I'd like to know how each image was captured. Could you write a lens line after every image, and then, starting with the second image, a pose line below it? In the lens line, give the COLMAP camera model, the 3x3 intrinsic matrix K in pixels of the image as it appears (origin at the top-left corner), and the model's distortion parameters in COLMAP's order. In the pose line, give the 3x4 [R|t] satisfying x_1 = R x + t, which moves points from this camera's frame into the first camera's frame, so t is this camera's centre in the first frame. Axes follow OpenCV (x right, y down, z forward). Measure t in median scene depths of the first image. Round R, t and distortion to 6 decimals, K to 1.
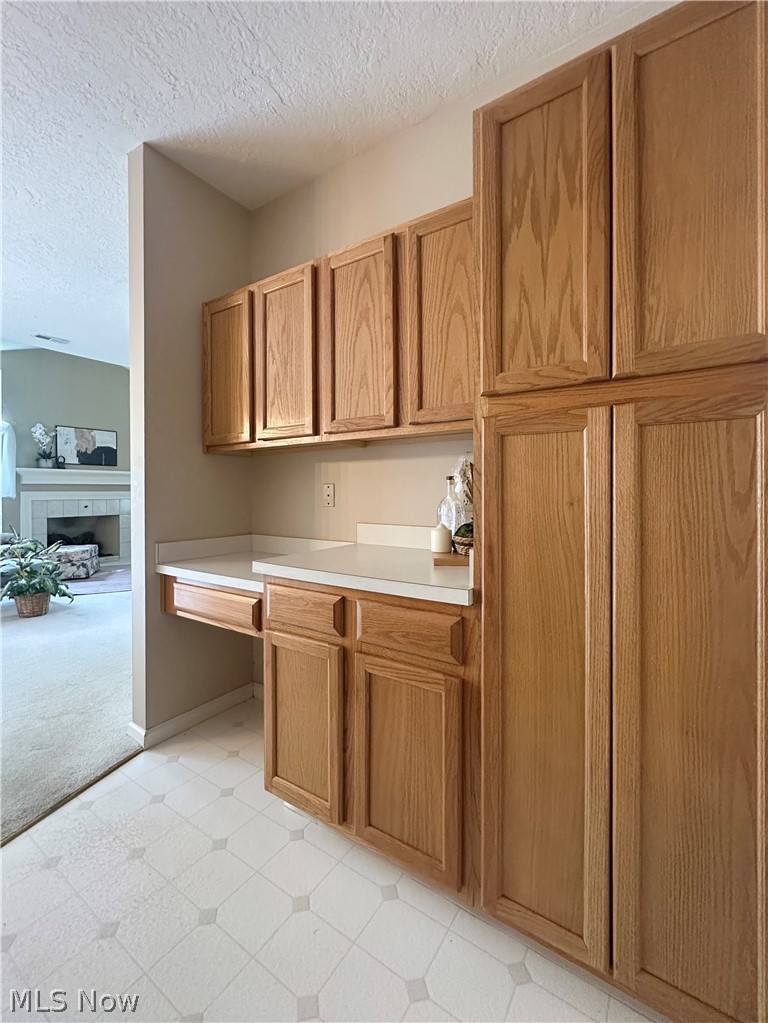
lens RADIAL K [[420.1, 0, 386.2], [0, 420.1, 498.1], [0, 0, 1]] dist [0.000586, 0.000521]
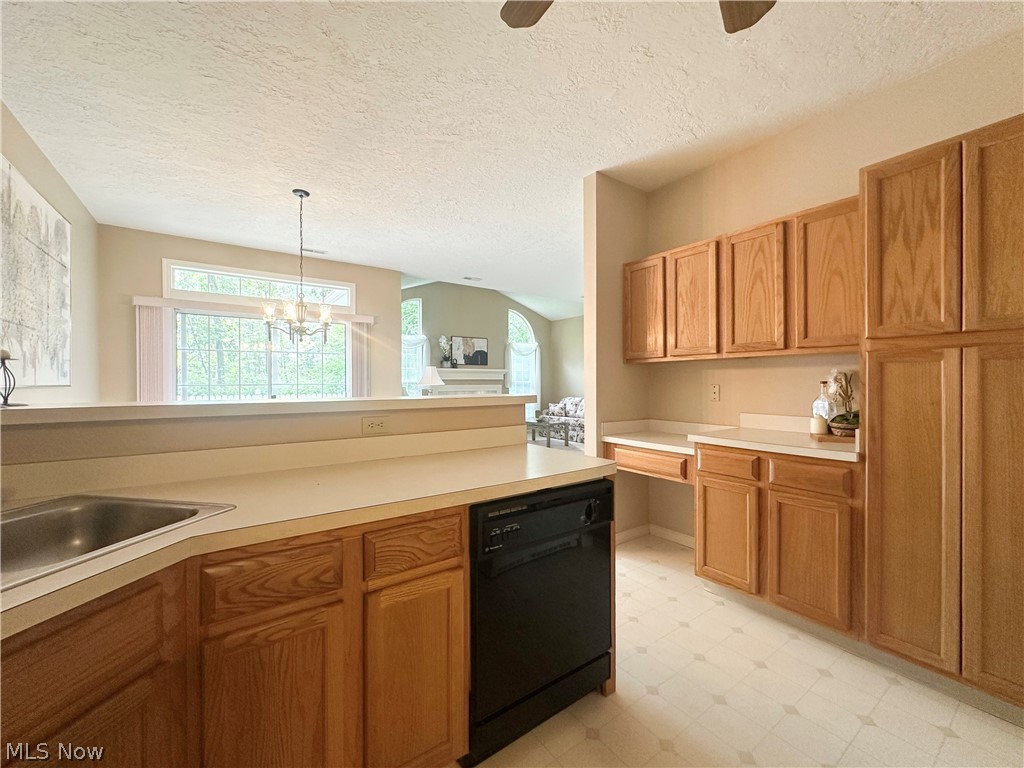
lens RADIAL K [[420.5, 0, 538.7], [0, 420.5, 386.9], [0, 0, 1]] dist [0.000586, 0.000521]
pose [[0.948423, 0.003897, -0.316984, -0.359923], [-0.005191, 0.999981, -0.003239, -0.026985], [0.316965, 0.004718, 0.948425, -0.760368]]
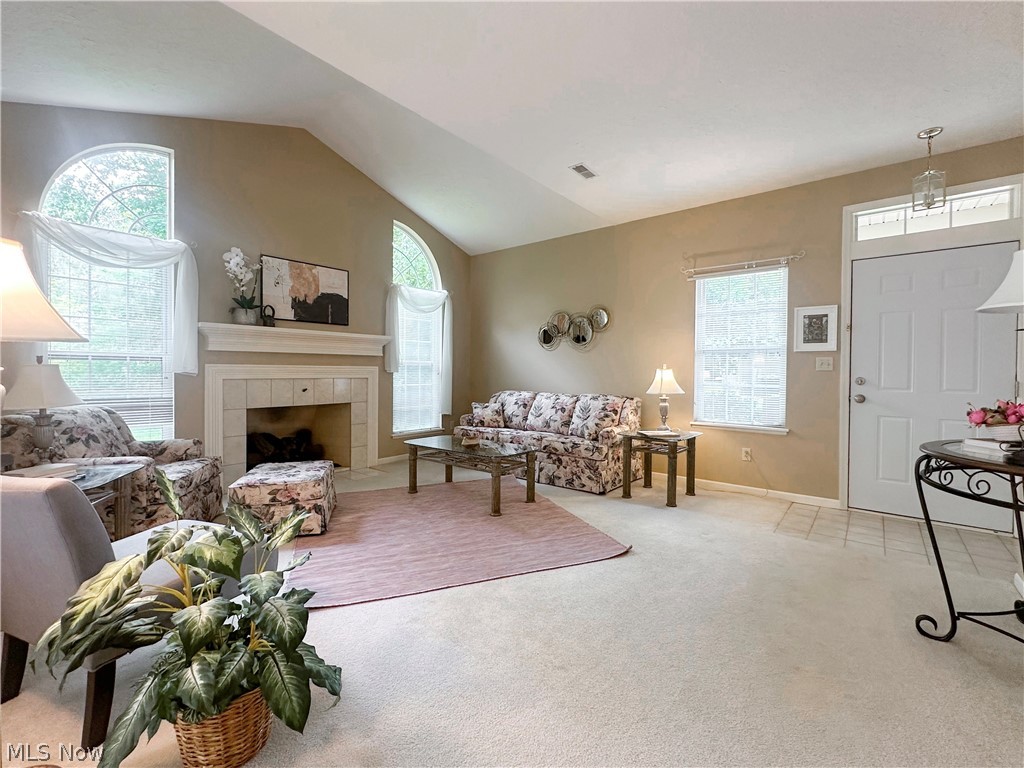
lens RADIAL K [[423.6, 0, 512.0], [0, 423.6, 384.0], [0, 0, 1]] dist [-0.000520, 0.000013]
pose [[0.994550, 0.012488, -0.103514, -1.443730], [-0.011104, 0.999841, 0.013939, -0.001019], [0.103672, -0.012714, 0.994530, 1.718113]]
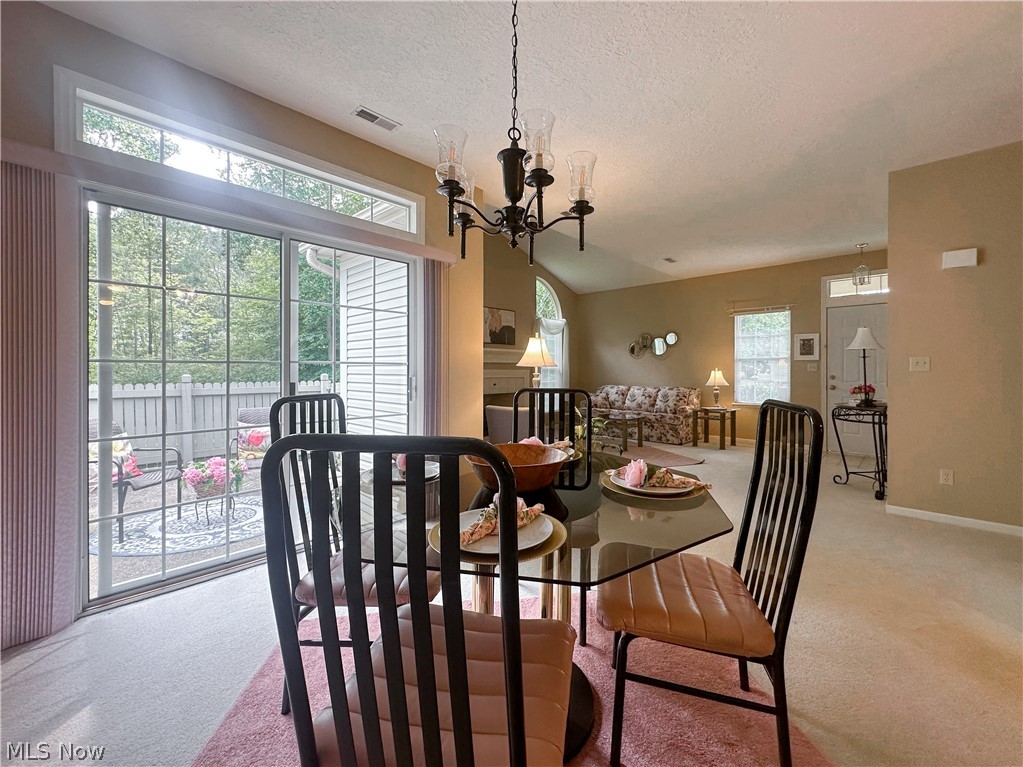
lens RADIAL K [[412.5, 0, 528.7], [0, 412.5, 376.0], [0, 0, 1]] dist [-0.000871, -0.000110]
pose [[0.988537, 0.004712, -0.150904, -2.001042], [-0.005152, 0.999984, -0.002526, 0.006293], [0.150890, 0.003274, 0.988545, 0.066327]]
